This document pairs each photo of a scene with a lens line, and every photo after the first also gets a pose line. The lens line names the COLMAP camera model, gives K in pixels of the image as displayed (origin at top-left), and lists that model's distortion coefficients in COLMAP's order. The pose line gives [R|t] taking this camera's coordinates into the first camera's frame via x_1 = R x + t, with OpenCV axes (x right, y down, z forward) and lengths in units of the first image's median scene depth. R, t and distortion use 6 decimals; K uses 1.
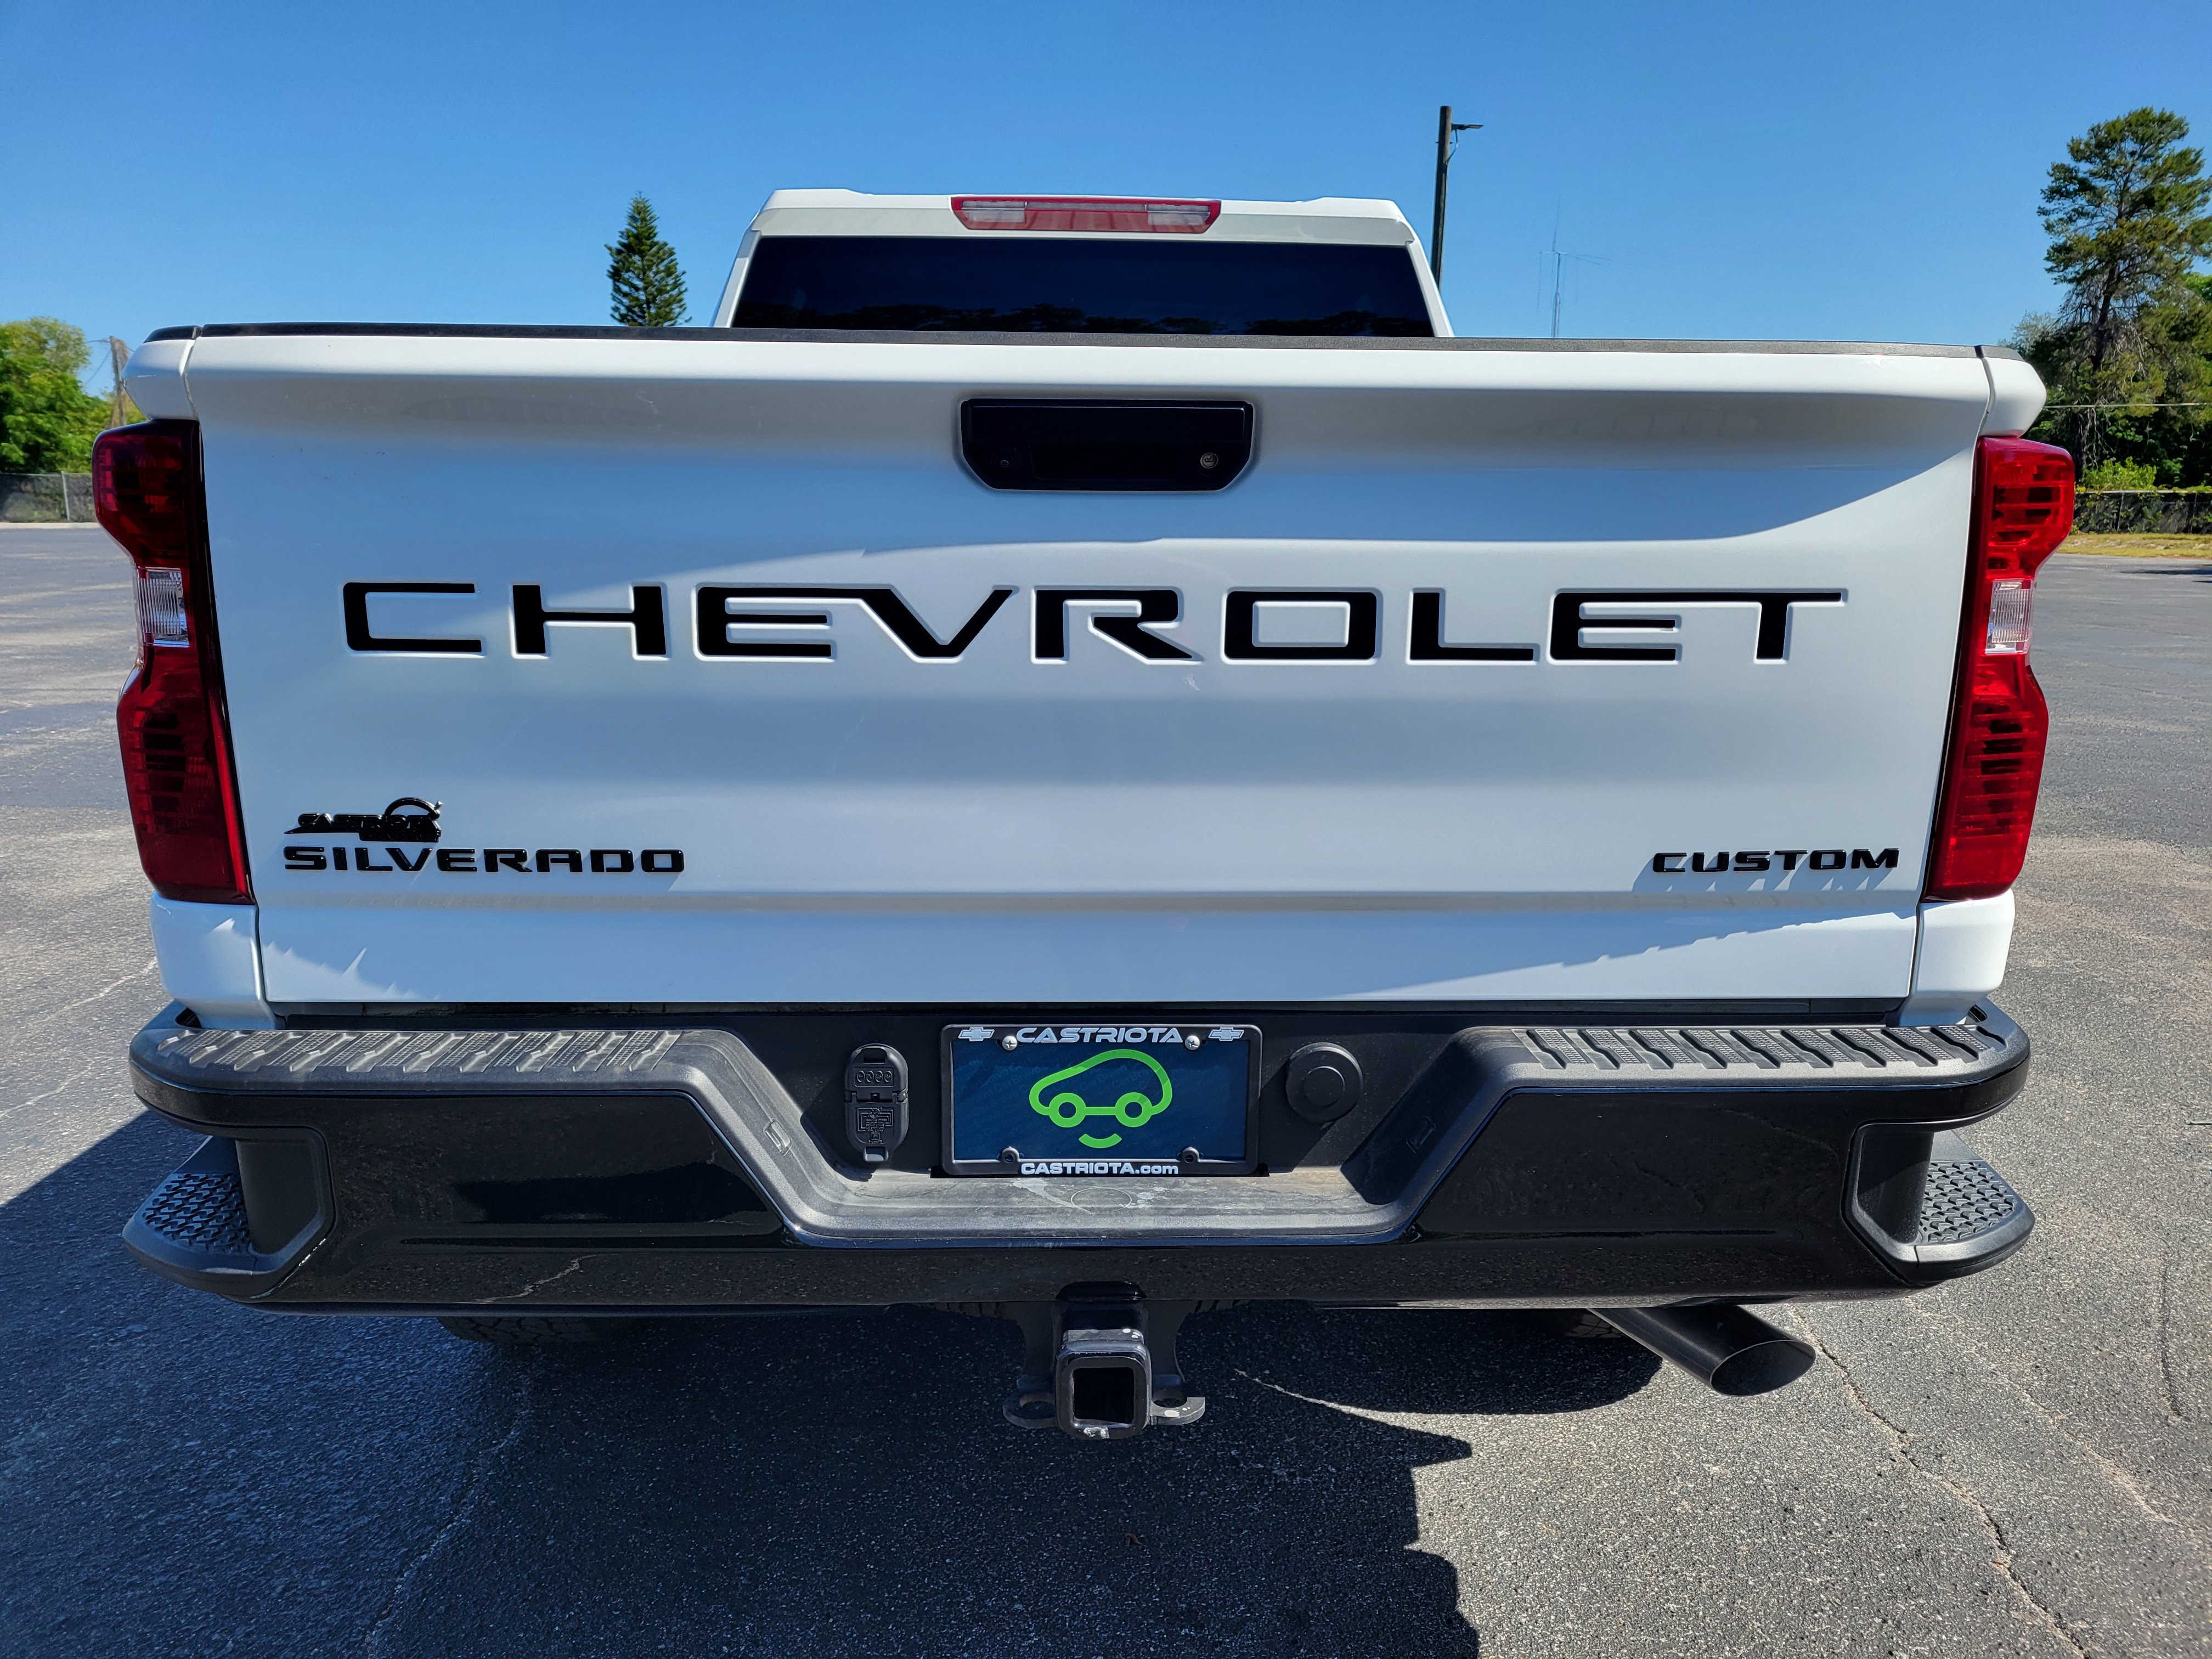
lens RADIAL K [[1660.3, 0, 1111.3], [0, 1660.3, 817.4], [0, 0, 1]] dist [0.035557, -0.003863]
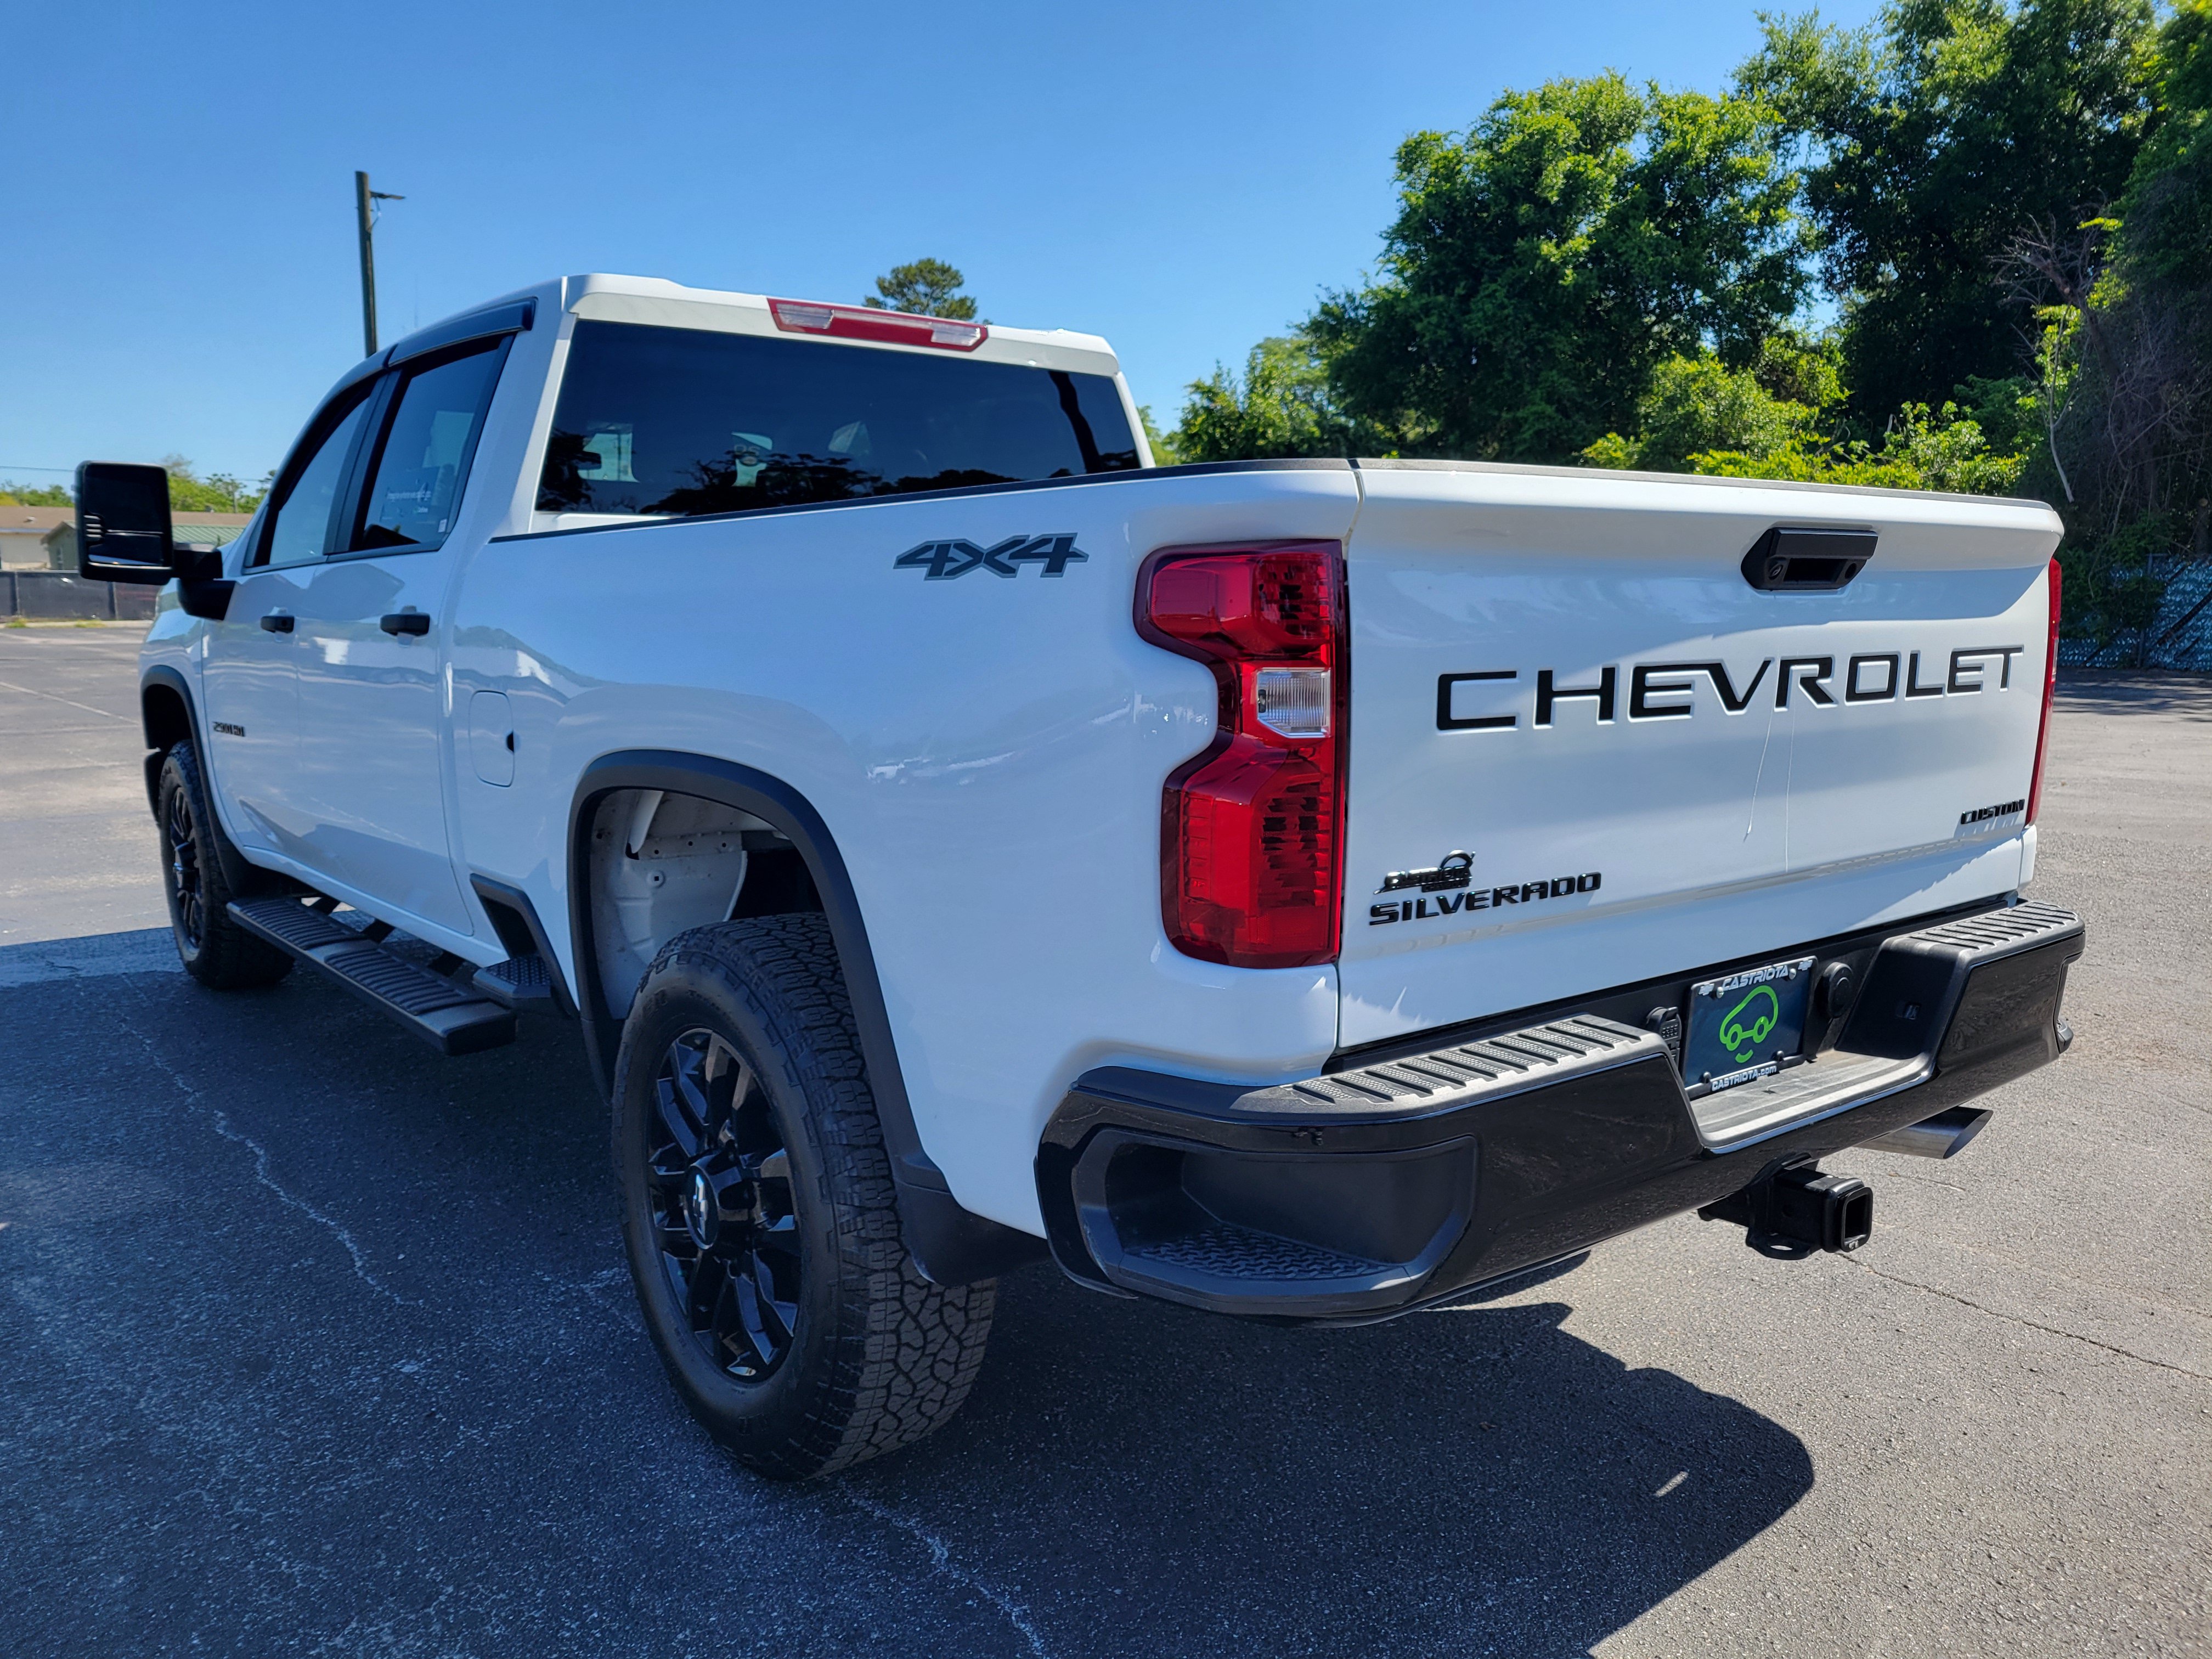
lens RADIAL K [[1660.3, 0, 1121.3], [0, 1660.3, 843.3], [0, 0, 1]] dist [0.035557, -0.003863]
pose [[0.806733, -0.095903, 0.583082, -1.297094], [0.116133, 0.993230, 0.002685, -0.048362], [-0.579392, 0.065549, 0.812409, 0.171113]]
